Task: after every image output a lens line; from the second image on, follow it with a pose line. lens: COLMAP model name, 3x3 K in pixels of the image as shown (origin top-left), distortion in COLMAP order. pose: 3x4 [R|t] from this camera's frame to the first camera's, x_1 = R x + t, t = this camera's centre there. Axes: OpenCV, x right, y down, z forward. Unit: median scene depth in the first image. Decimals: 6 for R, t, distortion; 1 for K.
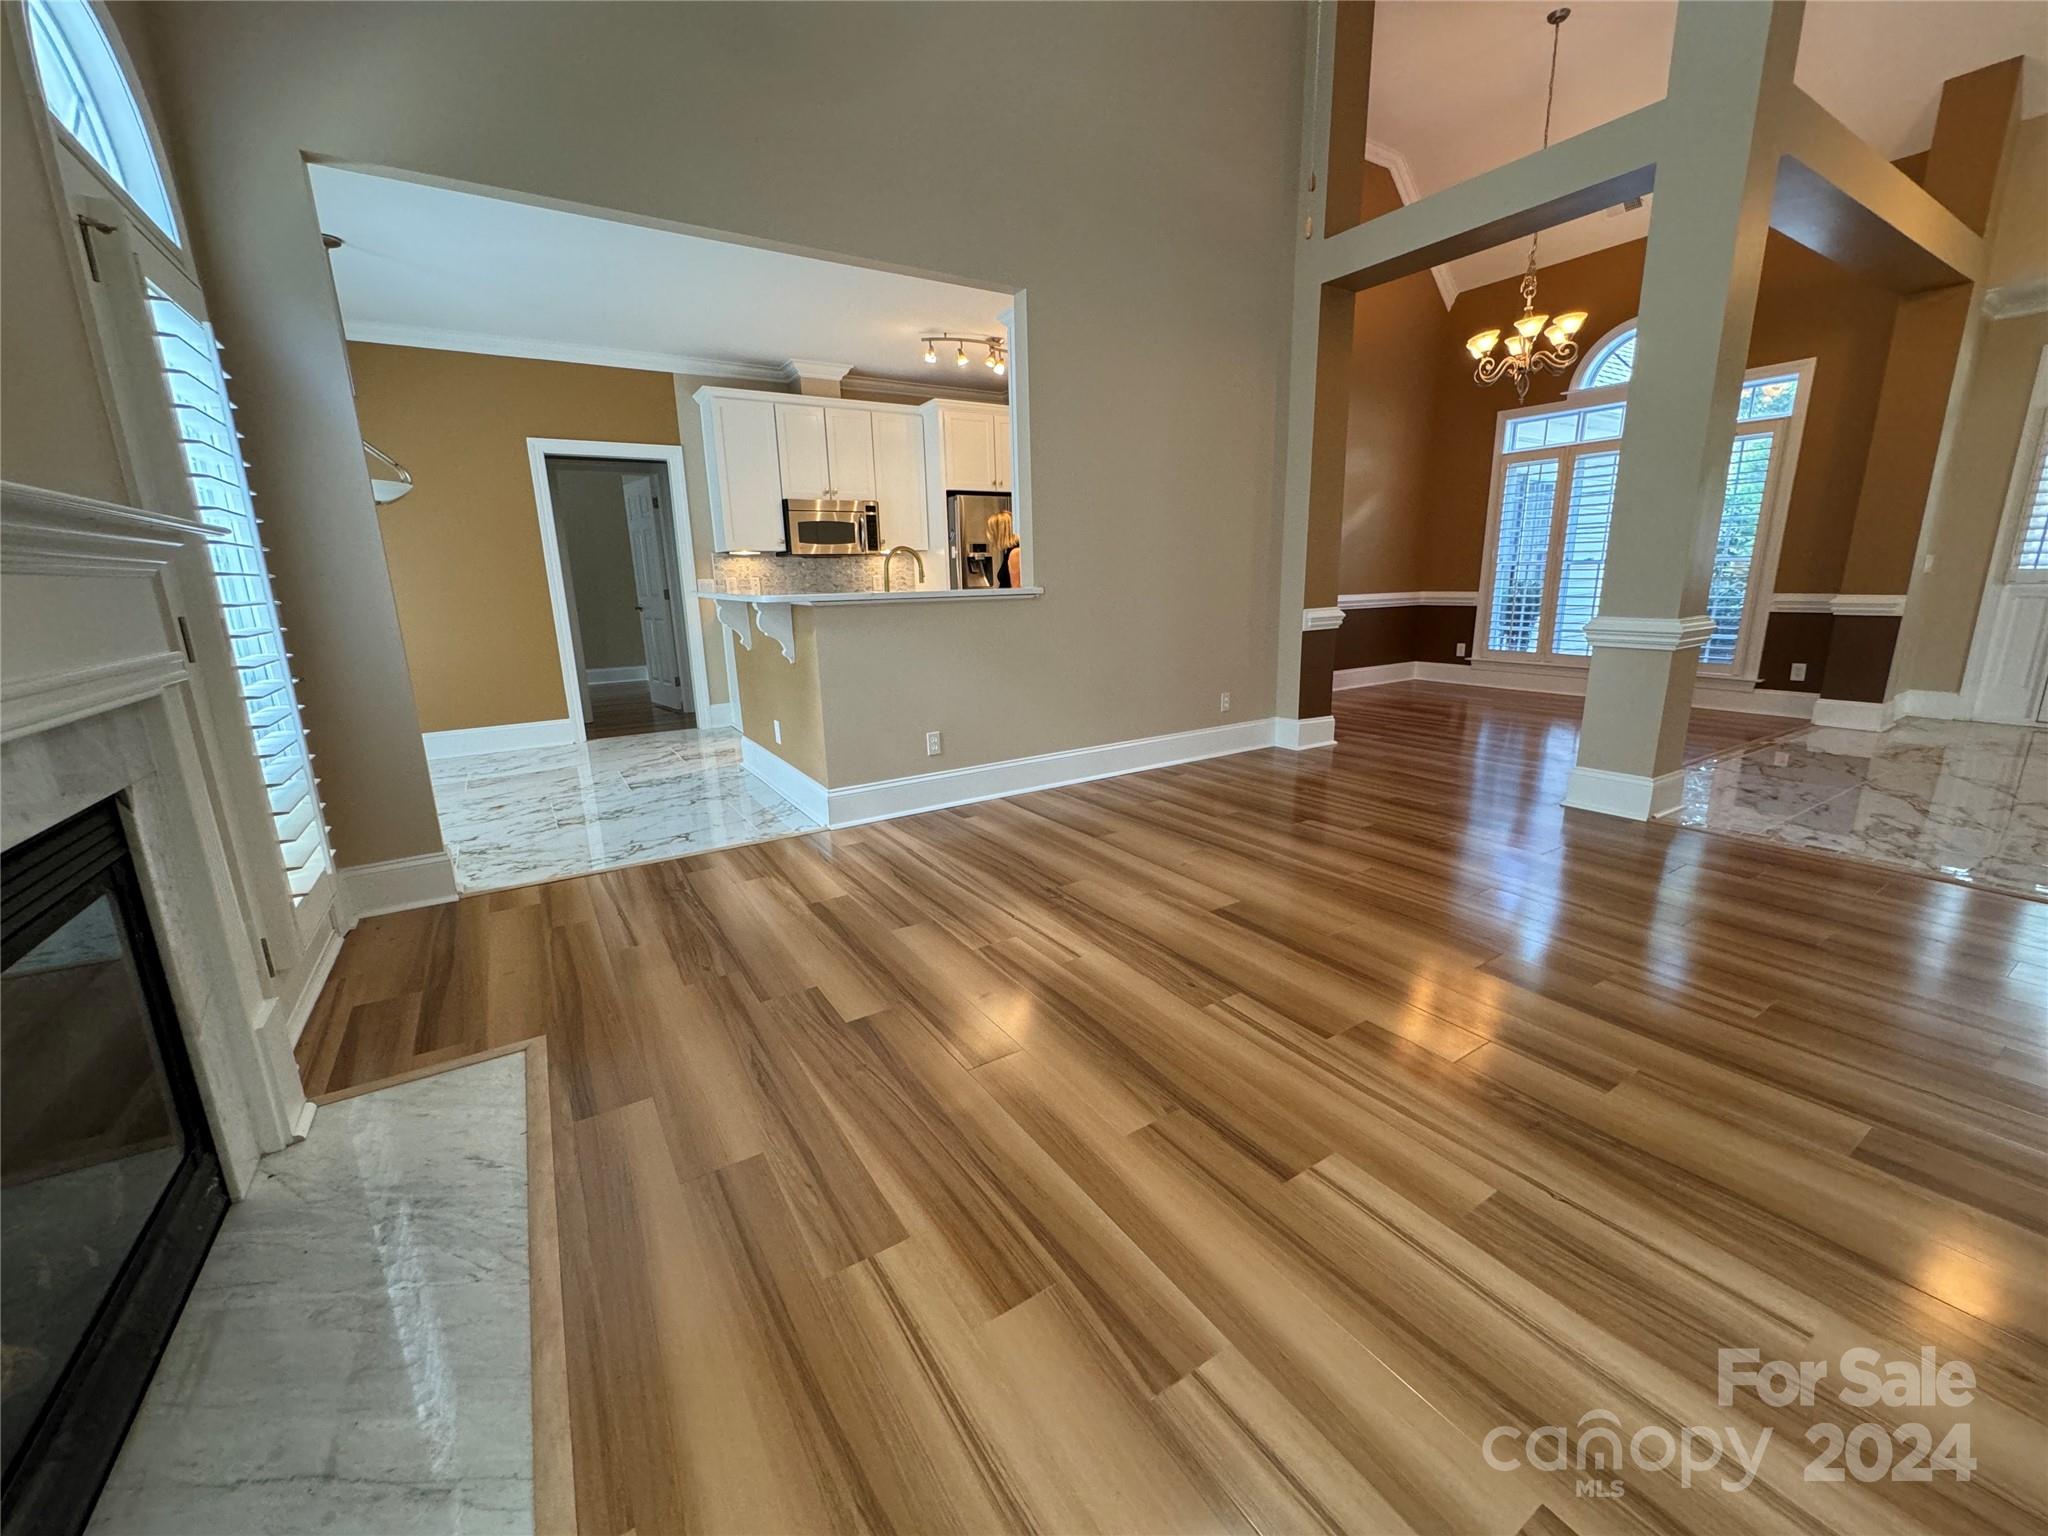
lens RADIAL K [[817.0, 0, 1026.1], [0, 817.0, 770.8], [0, 0, 1]] dist [-0.003916, 0.000346]
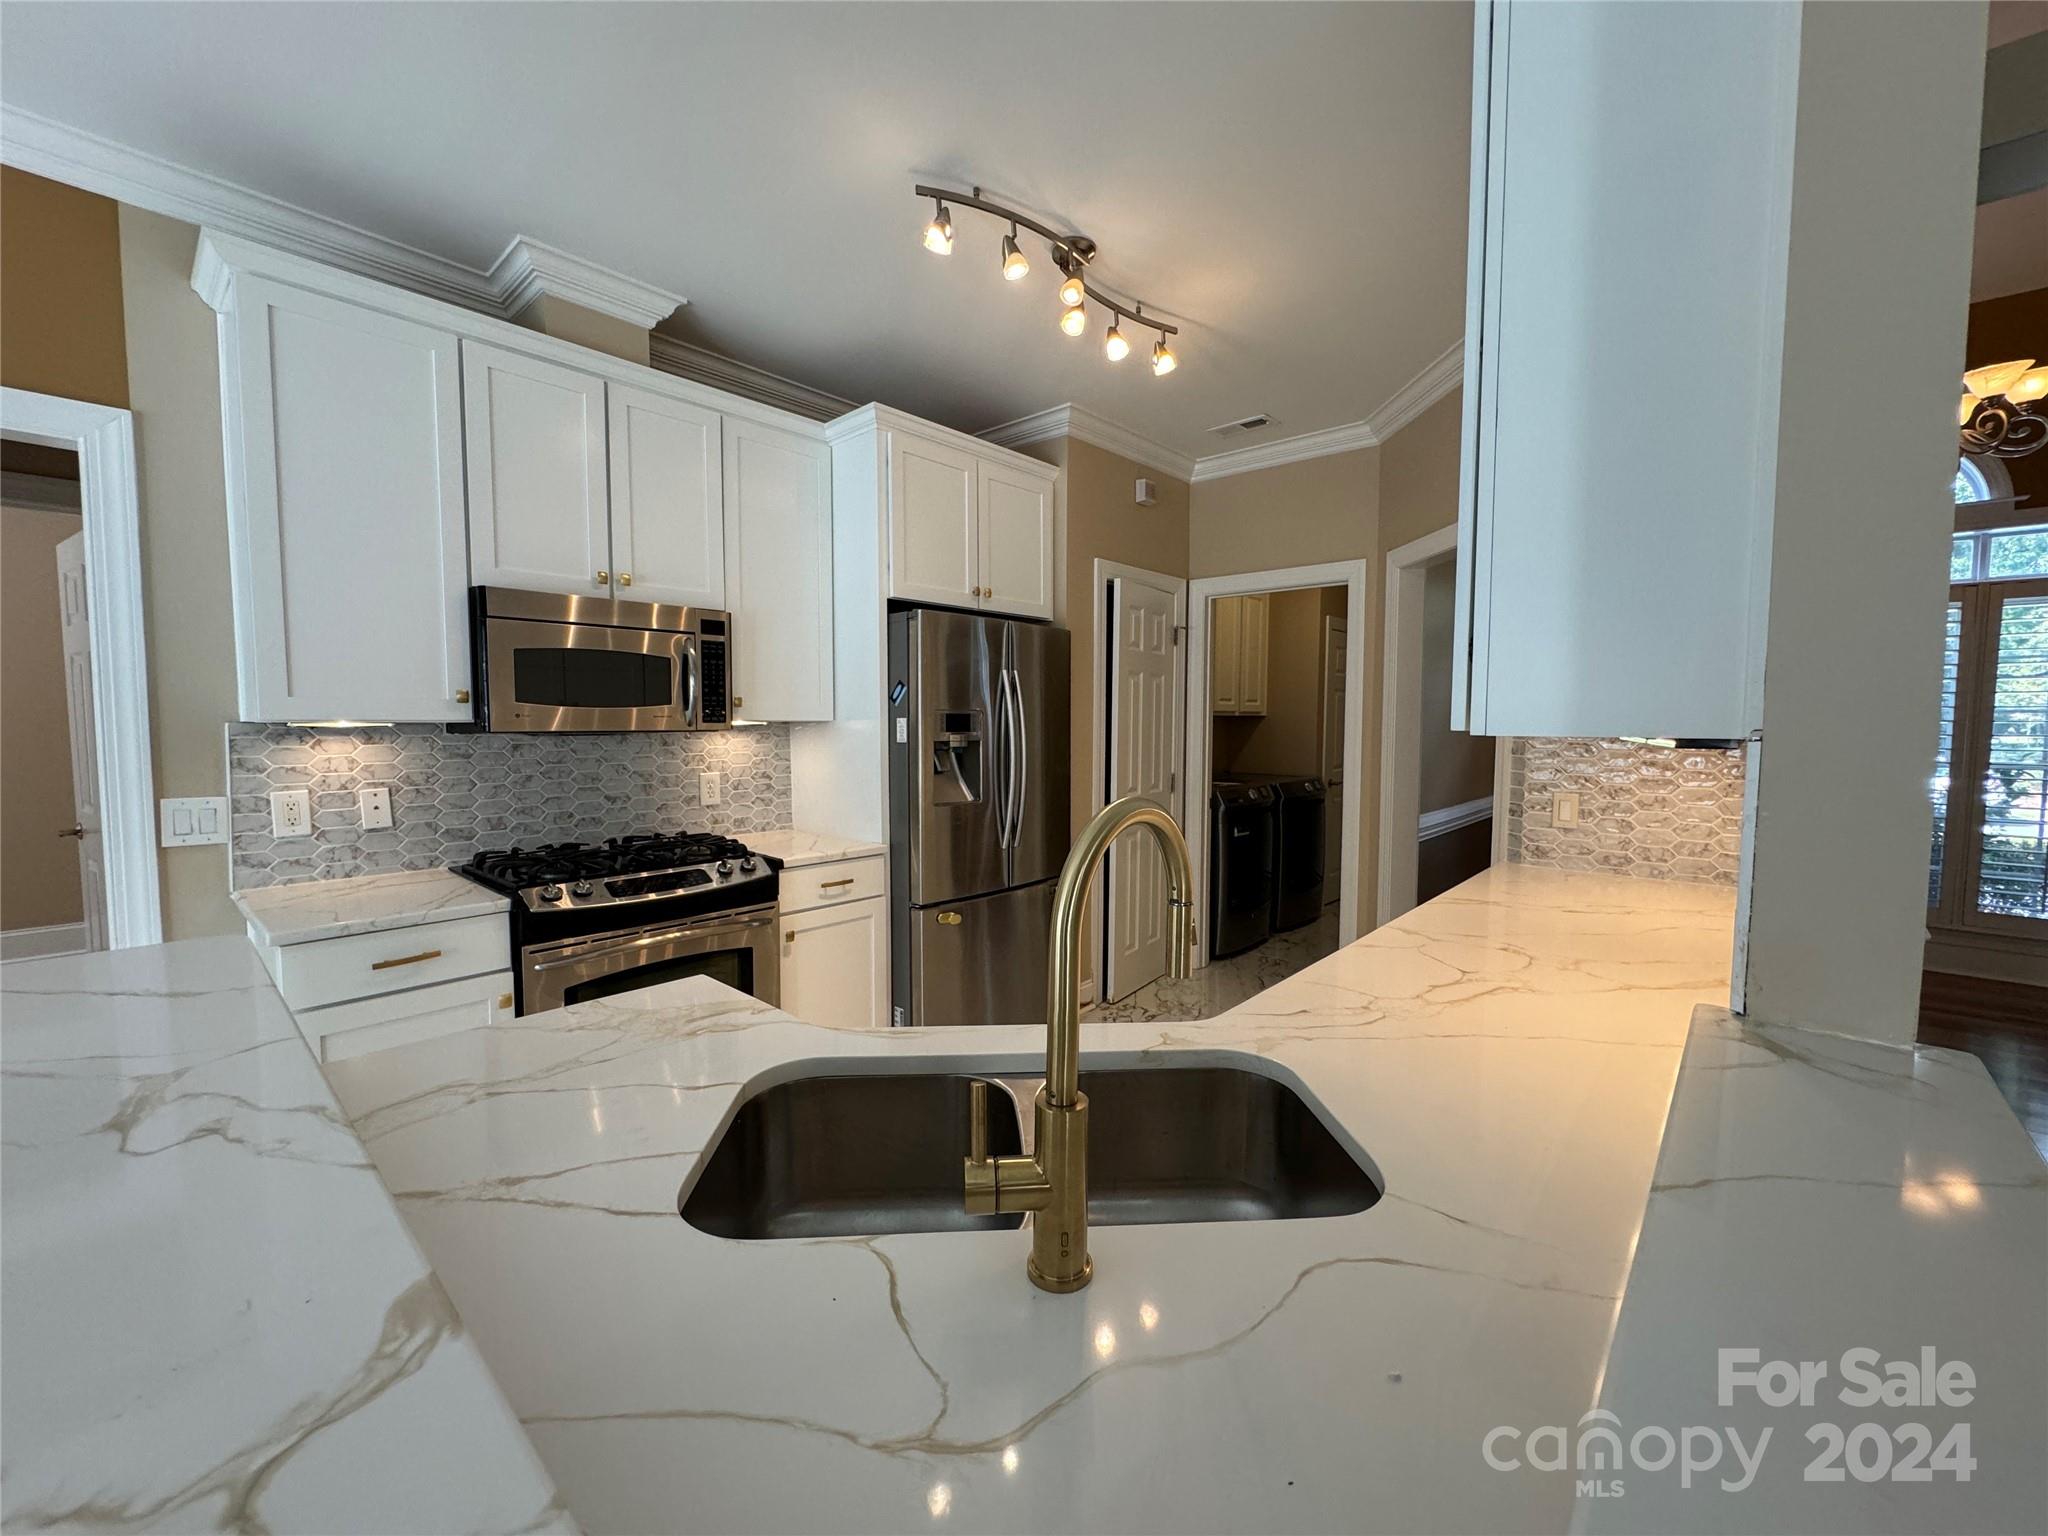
lens RADIAL K [[812.7, 0, 1024.0], [0, 812.7, 768.0], [0, 0, 1]] dist [-0.001120, -0.000032]
pose [[0.961327, 0.009691, 0.275239, -0.155589], [0.038347, 0.984936, -0.168611, -0.177966], [-0.272727, 0.172645, 0.946474, 0.589891]]
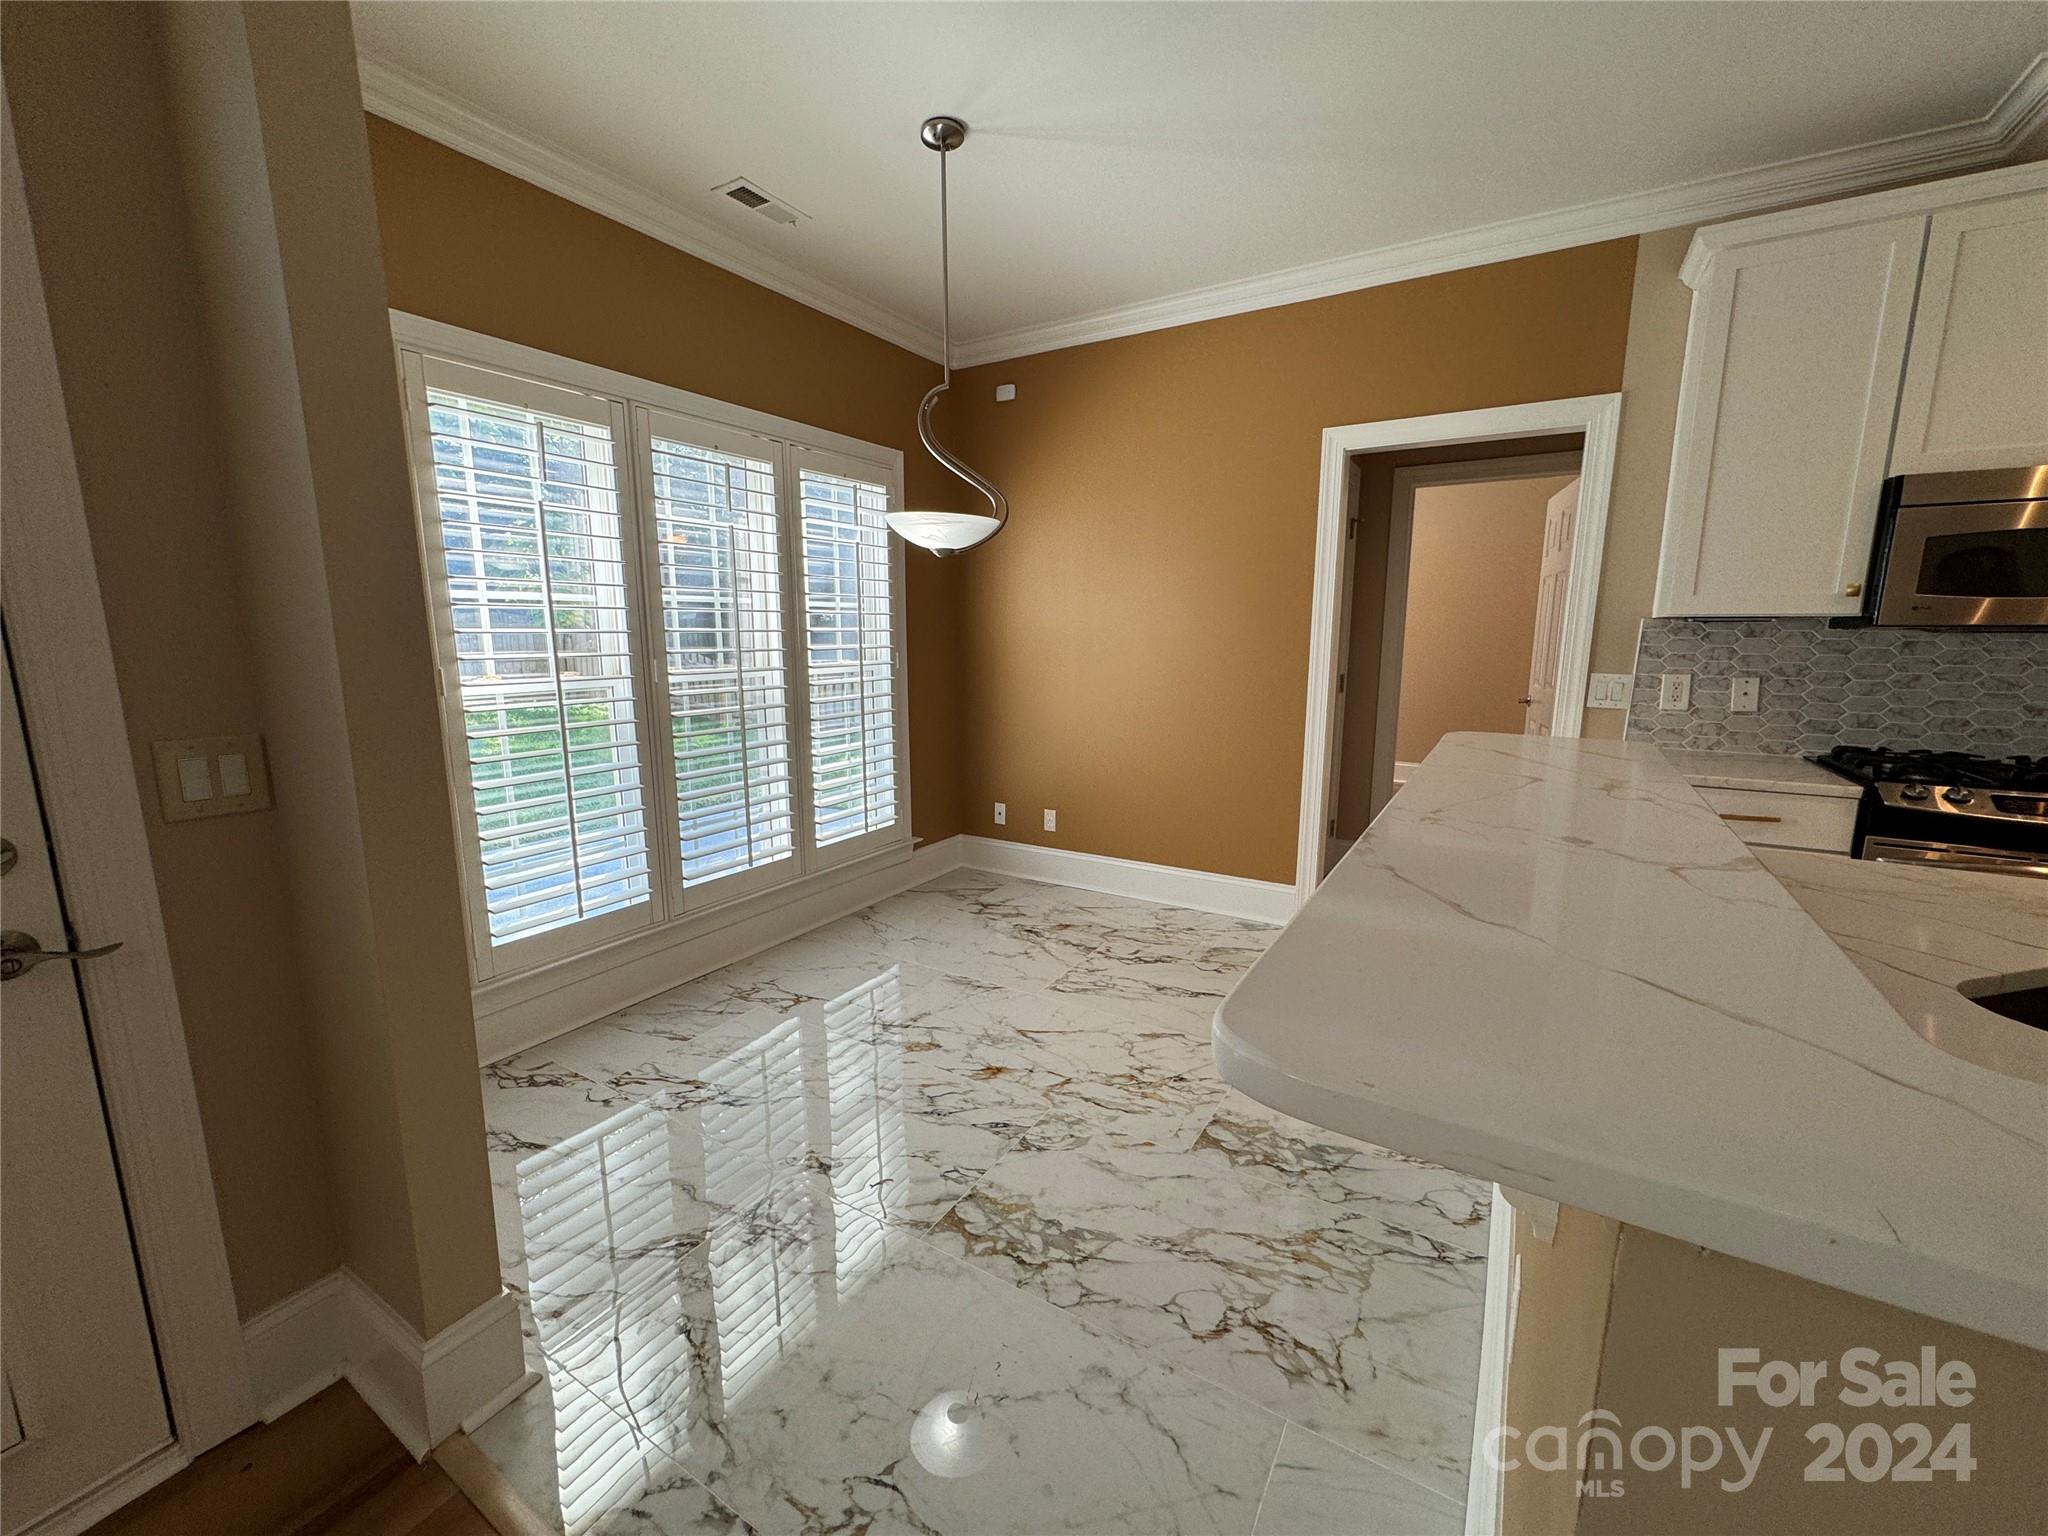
lens RADIAL K [[817.0, 0, 1026.1], [0, 817.0, 770.8], [0, 0, 1]] dist [-0.003916, 0.000346]
pose [[0.441673, 0.176009, -0.879742, -0.120503], [-0.220108, 0.971858, 0.083933, -0.146611], [0.869757, 0.156567, 0.467985, 0.500920]]
